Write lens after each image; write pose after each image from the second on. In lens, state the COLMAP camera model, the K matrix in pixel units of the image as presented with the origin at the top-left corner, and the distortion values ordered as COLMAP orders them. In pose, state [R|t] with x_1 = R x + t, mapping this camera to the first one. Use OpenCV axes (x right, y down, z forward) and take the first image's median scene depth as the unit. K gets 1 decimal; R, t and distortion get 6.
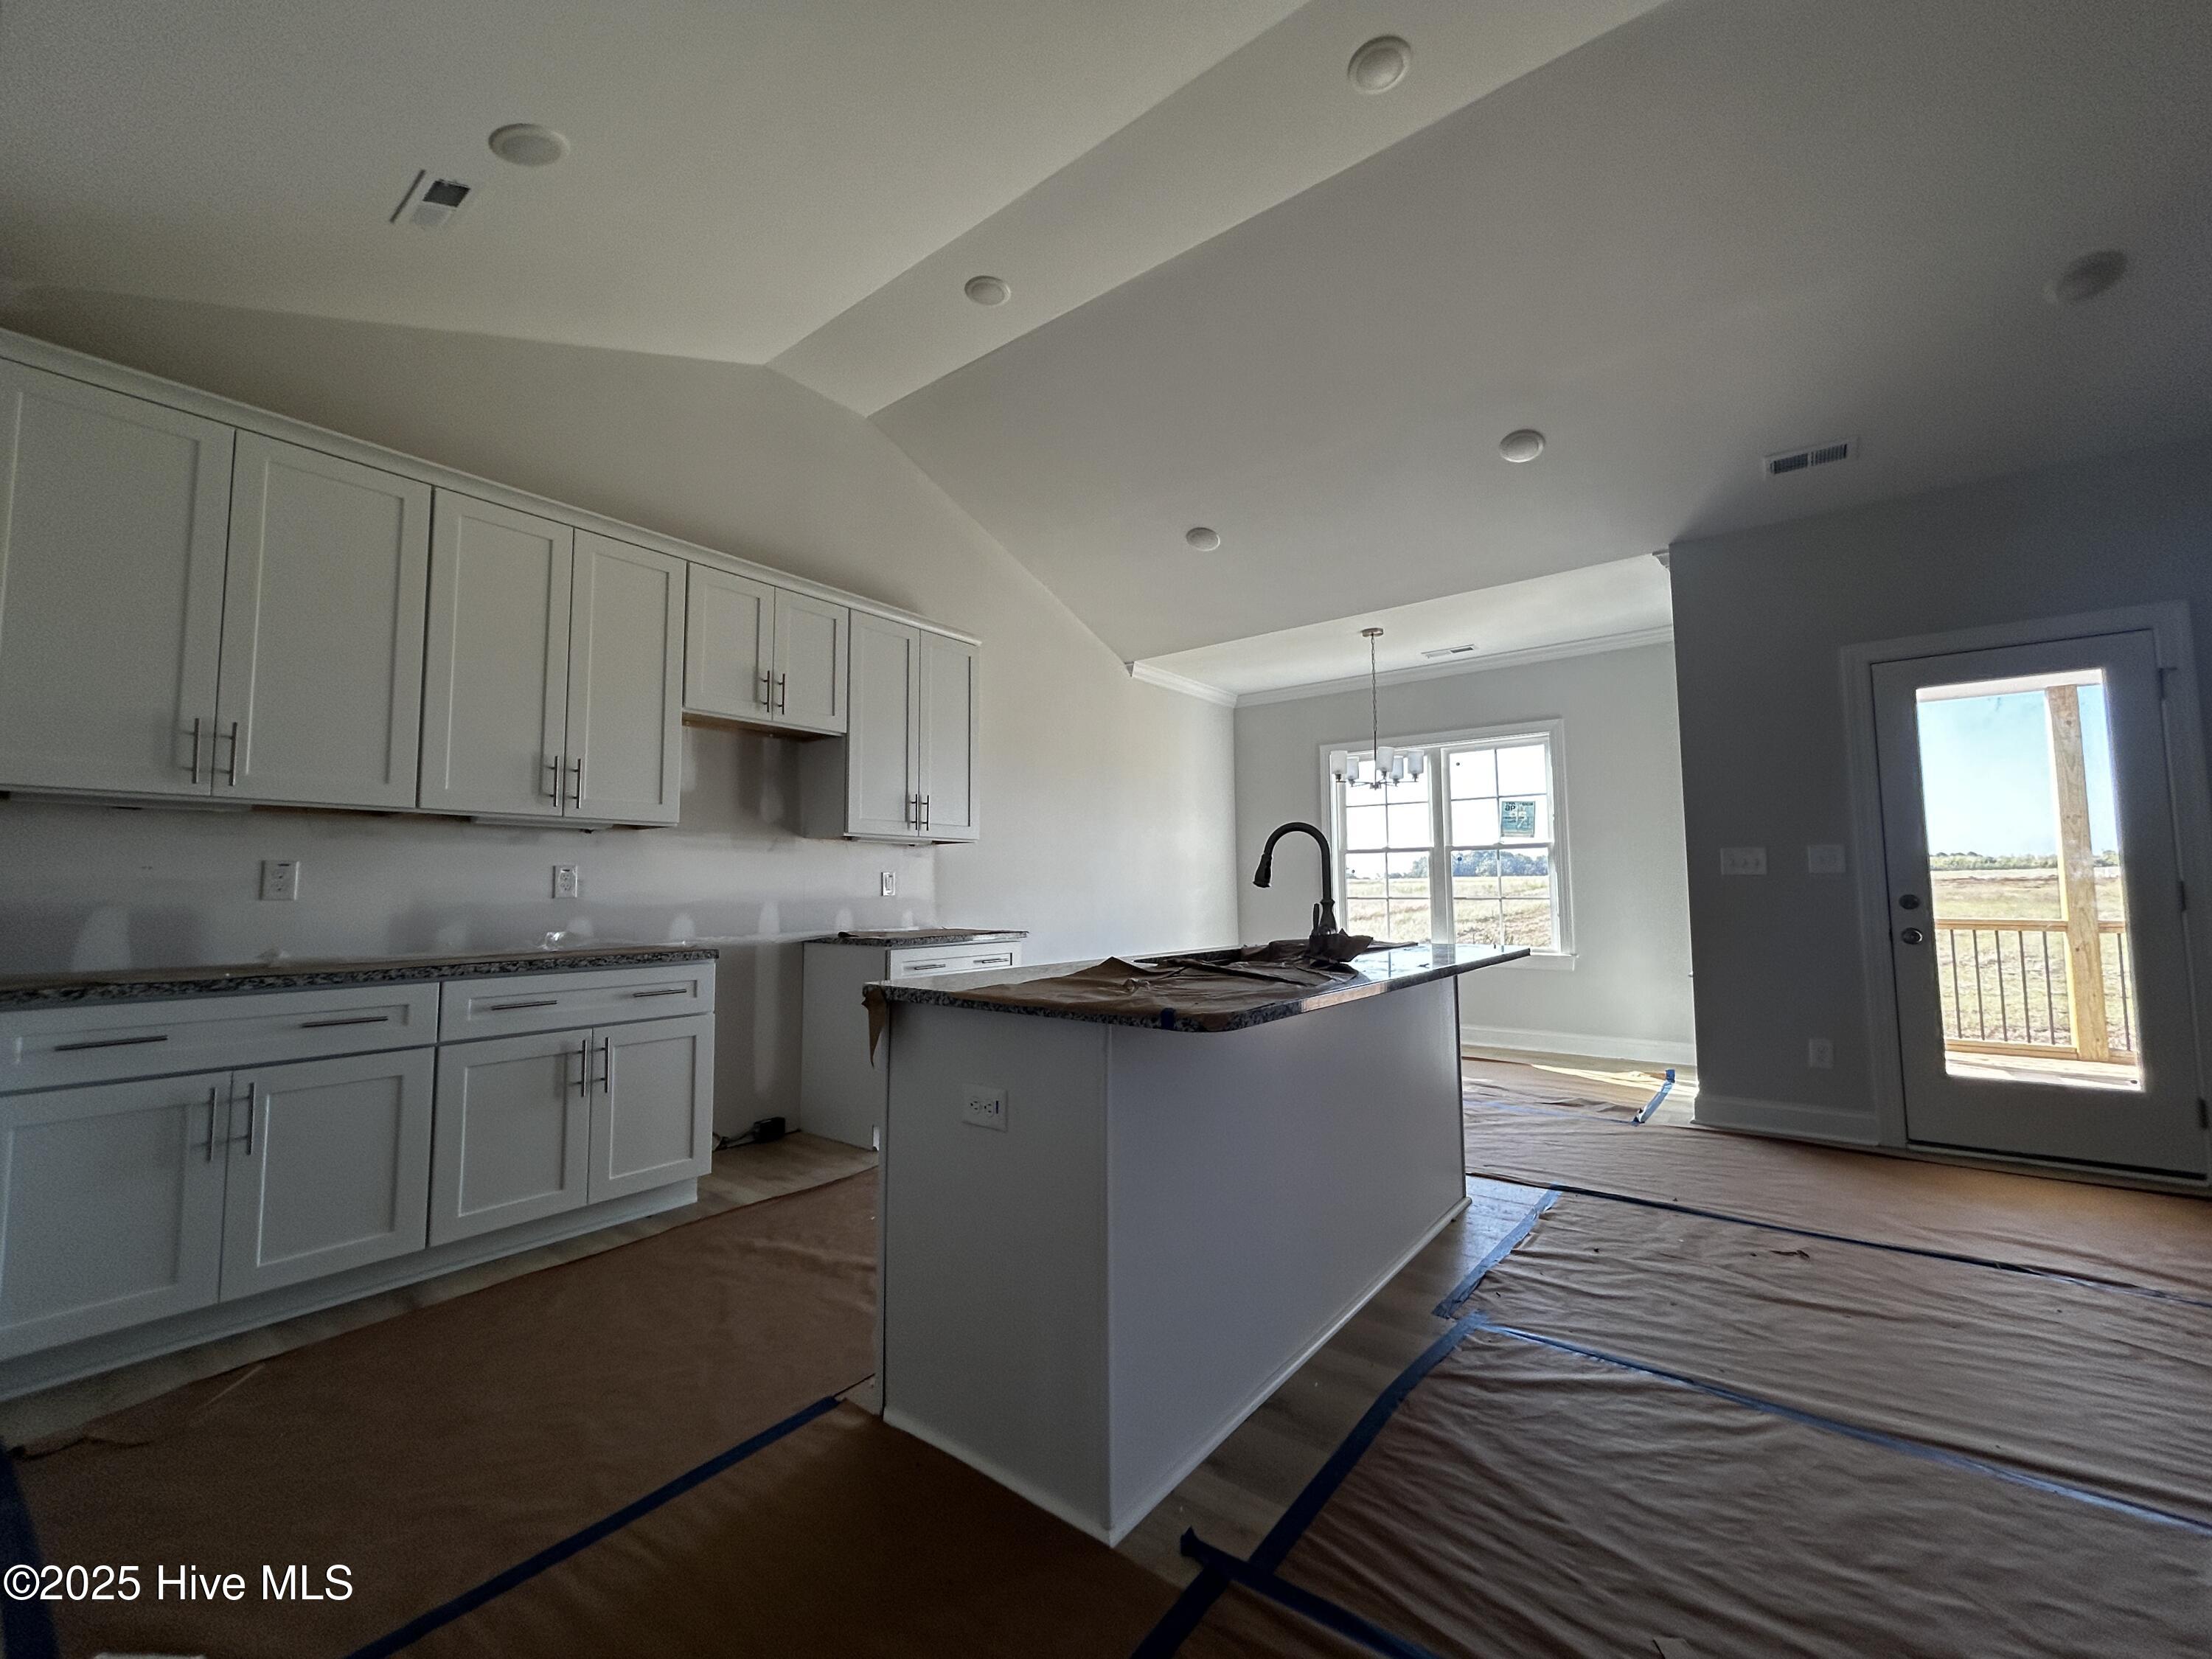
lens RADIAL K [[891.3, 0, 1108.2], [0, 891.3, 825.9], [0, 0, 1]] dist [0.002663, -0.000536]
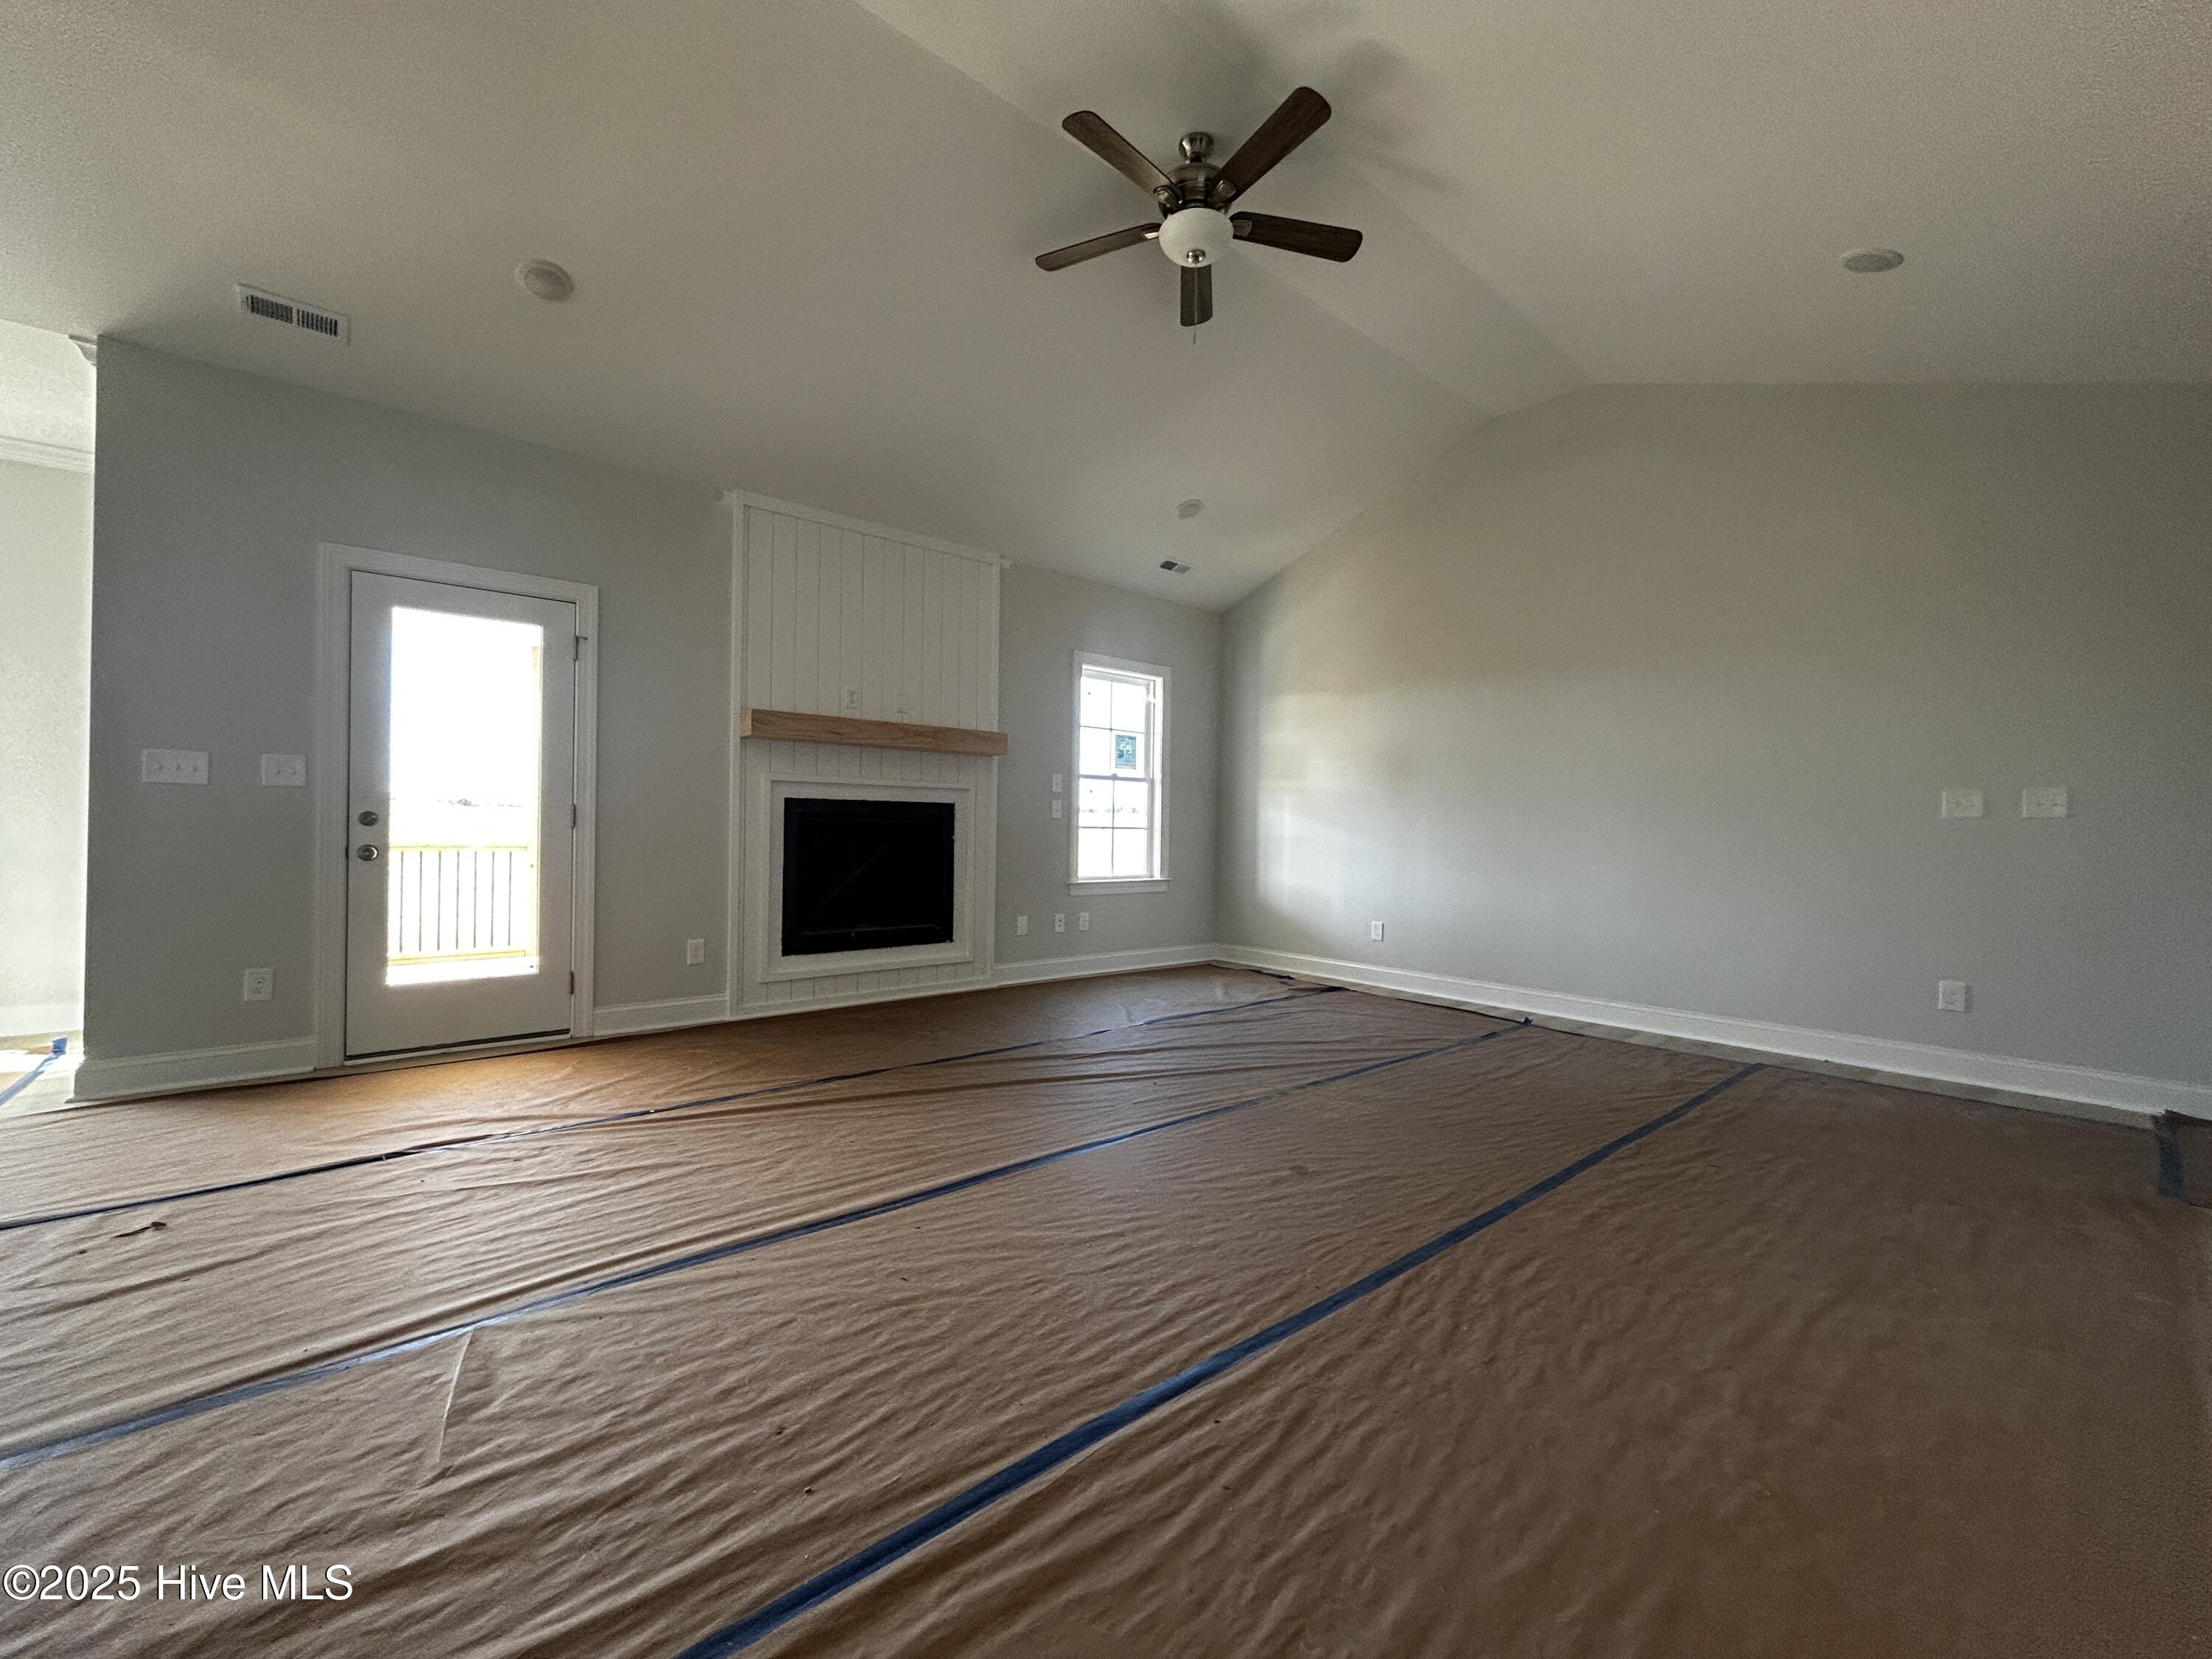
lens RADIAL K [[891.3, 0, 1106.7], [0, 891.3, 826.6], [0, 0, 1]] dist [0.002663, -0.000536]
pose [[0.205938, 0.011912, 0.978492, 0.142058], [-0.087018, 0.996188, 0.006186, 0.025132], [-0.974688, -0.086420, 0.206190, -0.010205]]
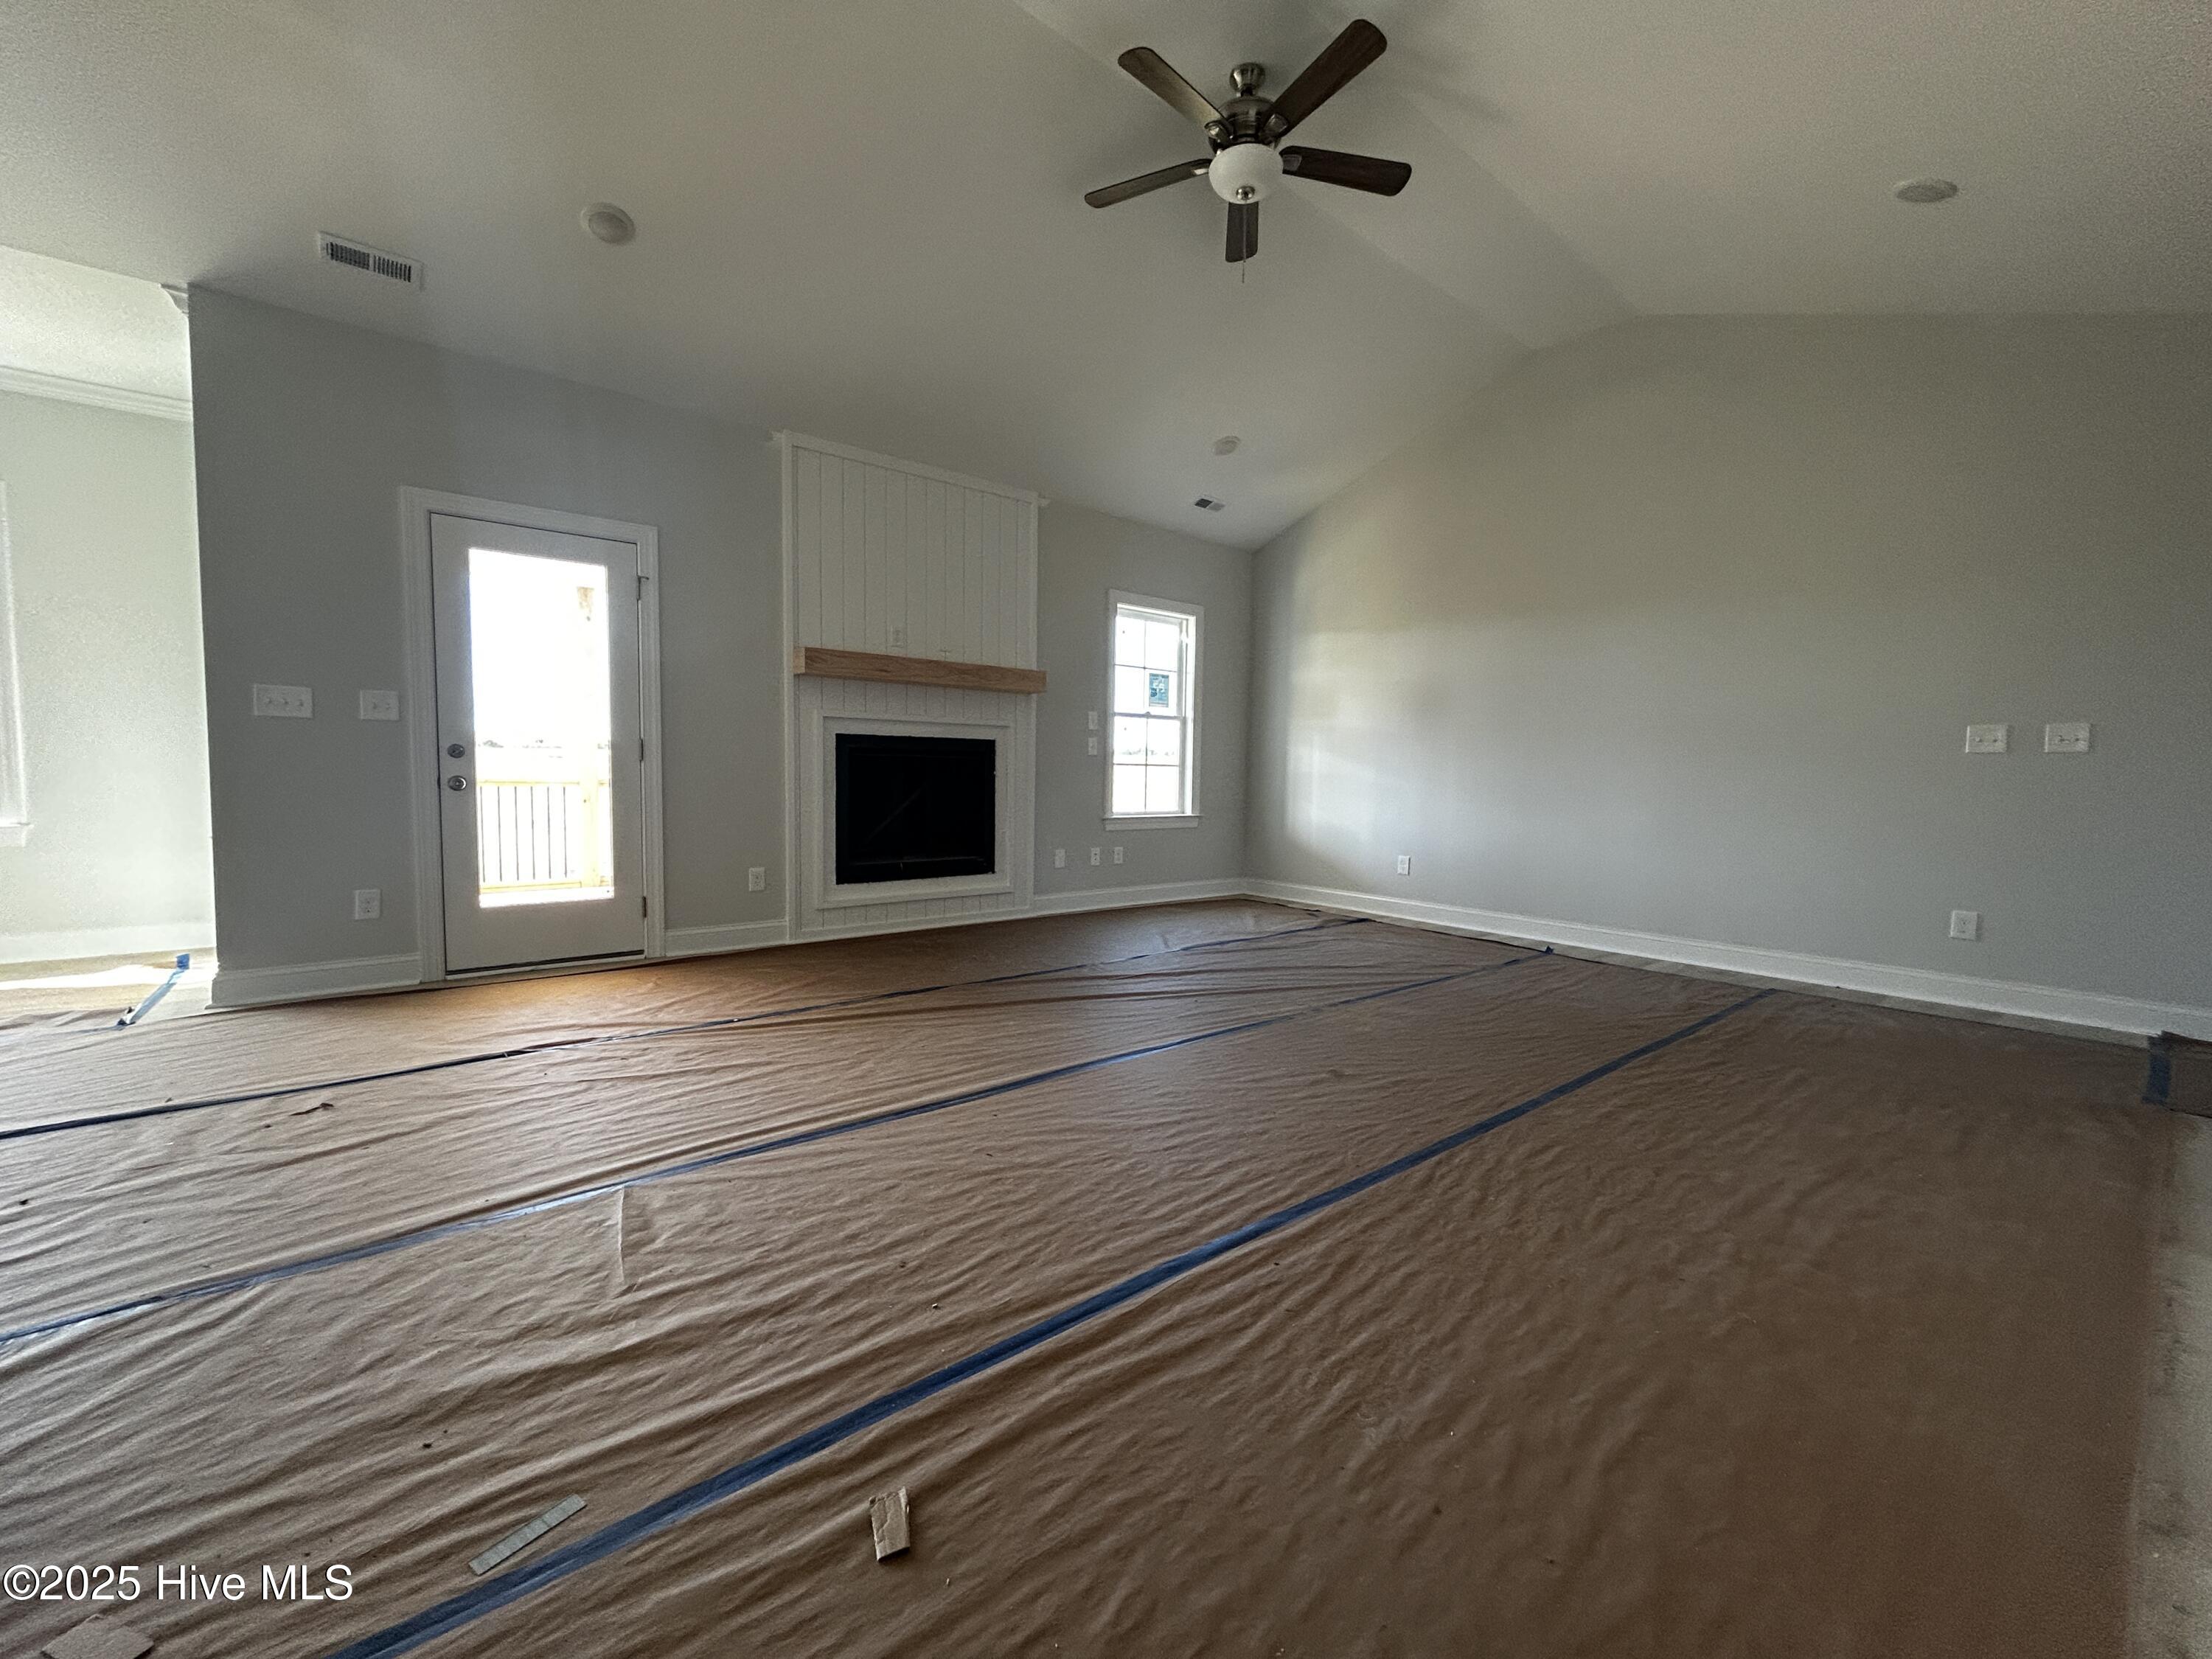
lens RADIAL K [[891.3, 0, 1106.2], [0, 891.3, 826.1], [0, 0, 1]] dist [0.002663, -0.000536]
pose [[0.225826, -0.050105, 0.972878, 0.058737], [-0.088841, 0.993456, 0.071786, 0.044467], [-0.970108, -0.102643, 0.219897, 0.017676]]
